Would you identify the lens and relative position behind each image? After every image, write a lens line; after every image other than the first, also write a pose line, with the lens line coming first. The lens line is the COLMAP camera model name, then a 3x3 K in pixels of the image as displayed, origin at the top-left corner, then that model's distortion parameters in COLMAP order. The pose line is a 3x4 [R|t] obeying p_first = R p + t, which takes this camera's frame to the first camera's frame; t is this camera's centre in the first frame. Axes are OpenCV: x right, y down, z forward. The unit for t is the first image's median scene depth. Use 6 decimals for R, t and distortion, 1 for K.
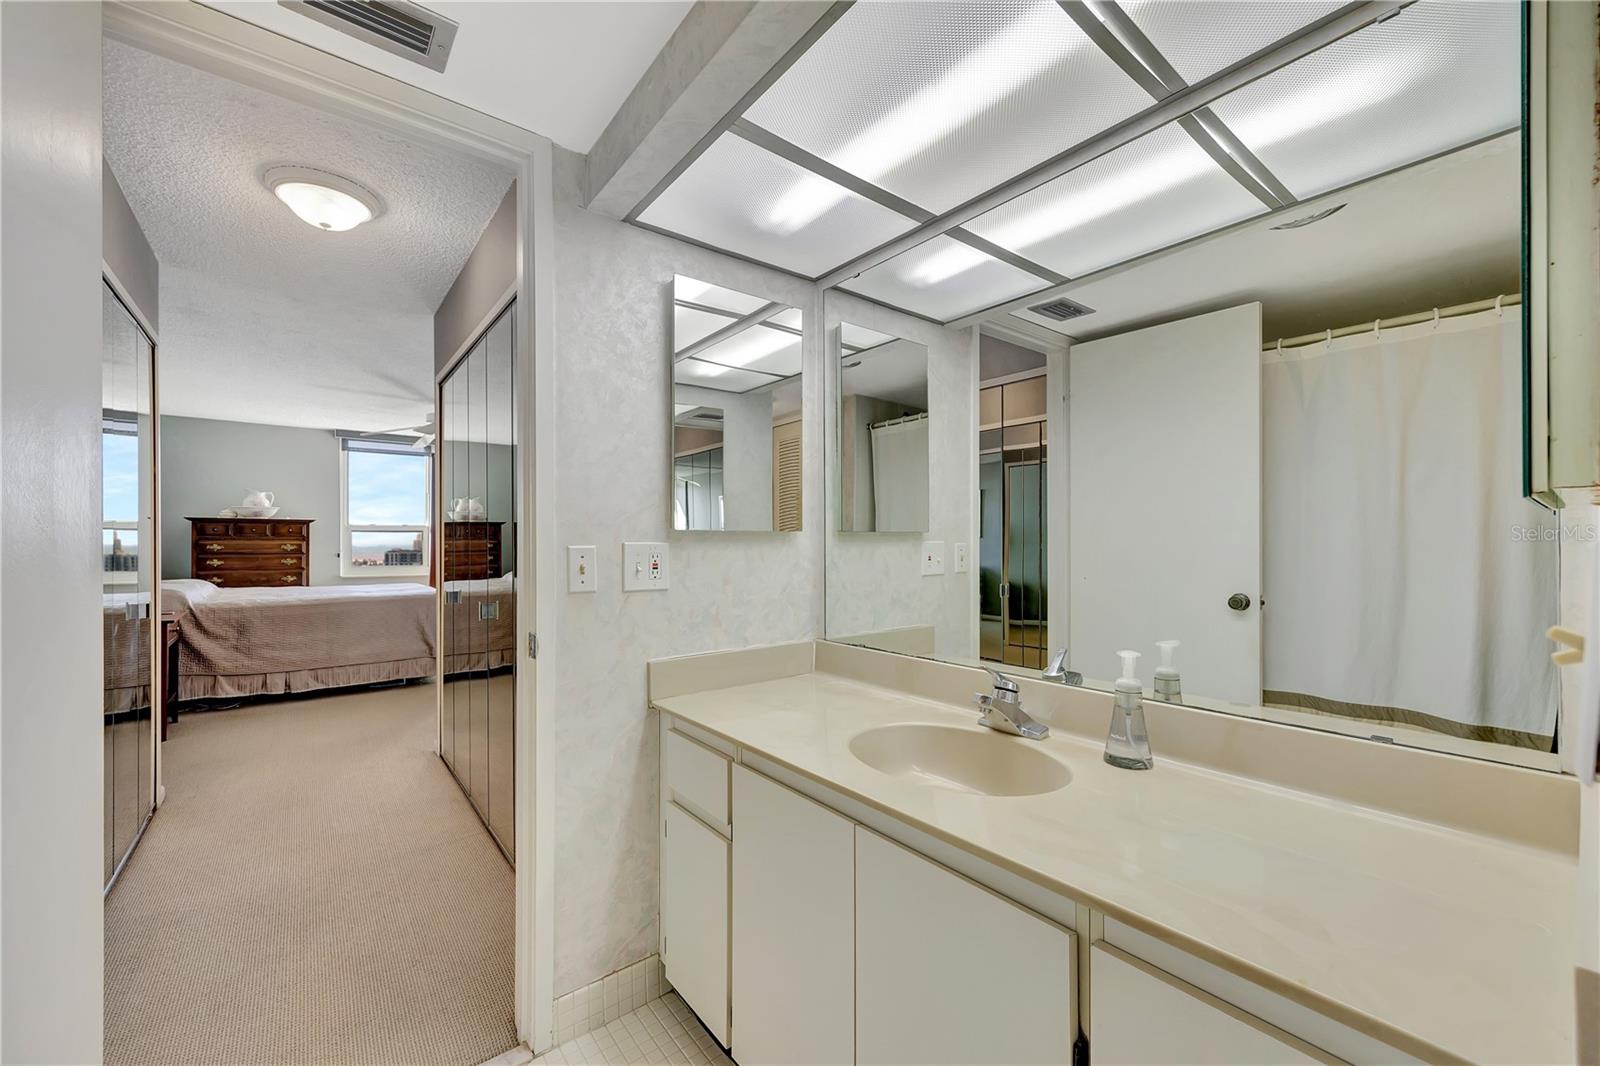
lens RADIAL K [[612.6, 0, 788.4], [0, 612.6, 541.8], [0, 0, 1]] dist [-0.007232, 0.001004]
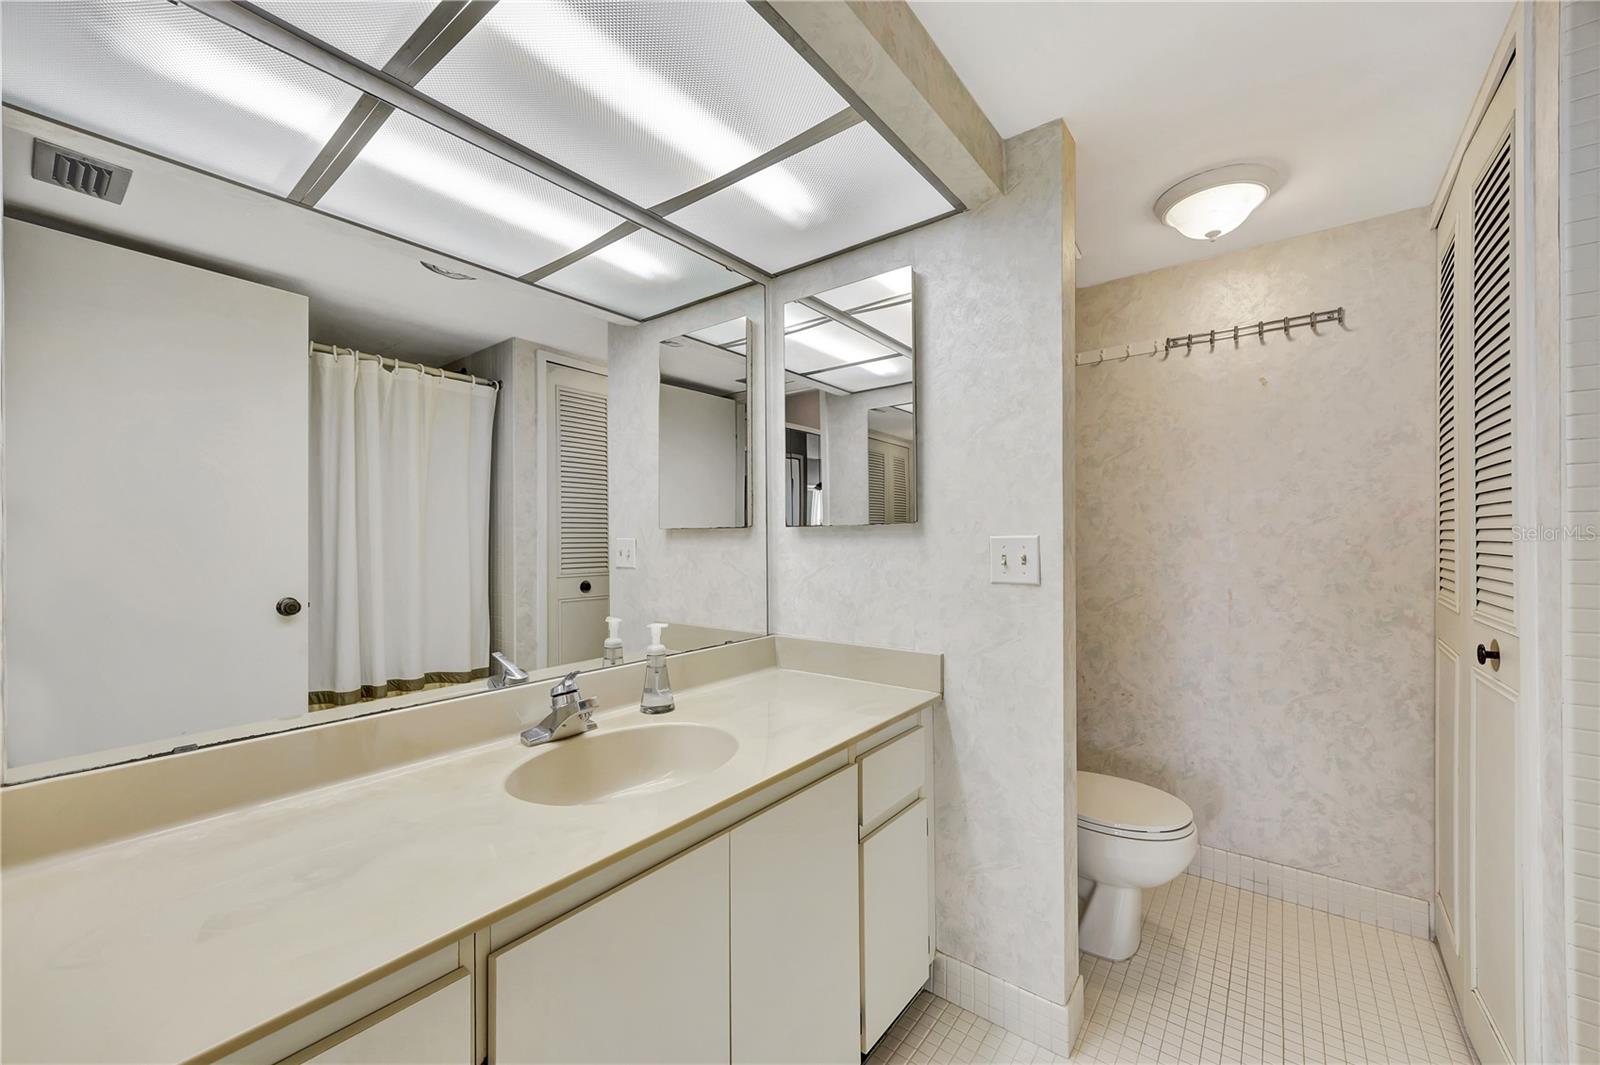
lens RADIAL K [[612.6, 0, 801.6], [0, 612.6, 533.8], [0, 0, 1]] dist [-0.007232, 0.001004]
pose [[-0.251911, 0.017260, 0.967597, -0.705839], [0.003331, 0.999850, -0.016968, 0.010635], [-0.967745, -0.001052, -0.251931, 0.931149]]
